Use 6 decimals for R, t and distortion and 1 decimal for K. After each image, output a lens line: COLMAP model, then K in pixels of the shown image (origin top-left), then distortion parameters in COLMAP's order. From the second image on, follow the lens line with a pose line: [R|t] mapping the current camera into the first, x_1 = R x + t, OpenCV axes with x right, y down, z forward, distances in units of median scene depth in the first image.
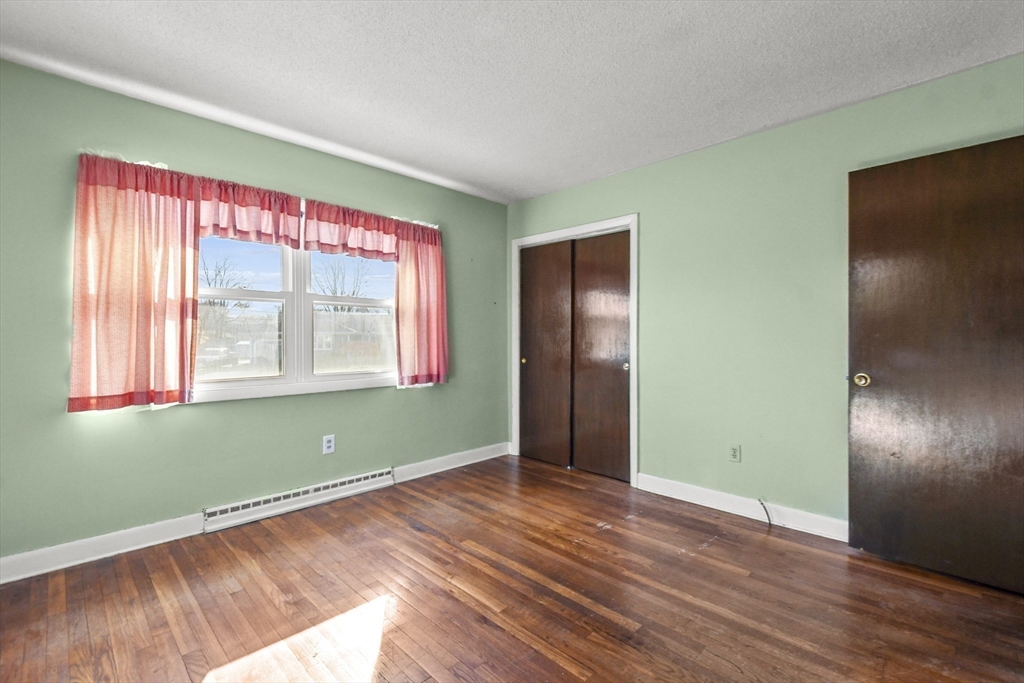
lens RADIAL K [[448.3, 0, 509.1], [0, 448.3, 336.9], [0, 0, 1]] dist [0.020758, -0.010807]
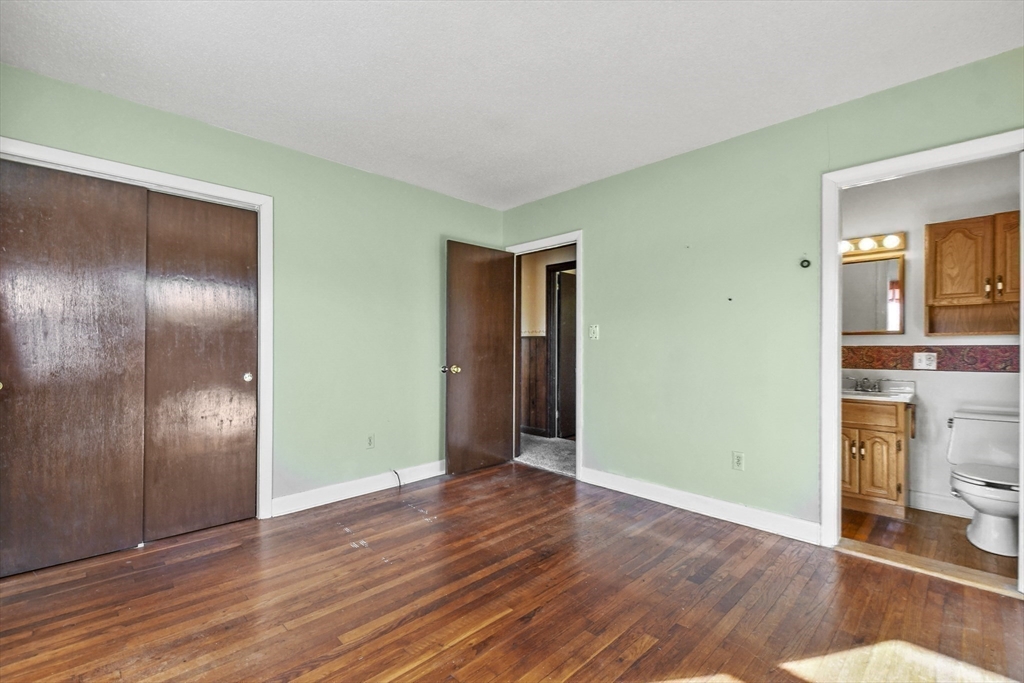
lens RADIAL K [[448.3, 0, 501.9], [0, 448.3, 347.0], [0, 0, 1]] dist [0.020758, -0.010807]
pose [[0.018282, -0.006292, 0.999813, -0.742287], [-0.006779, 0.999956, 0.006417, 0.002876], [-0.999810, -0.006895, 0.018239, 0.715230]]
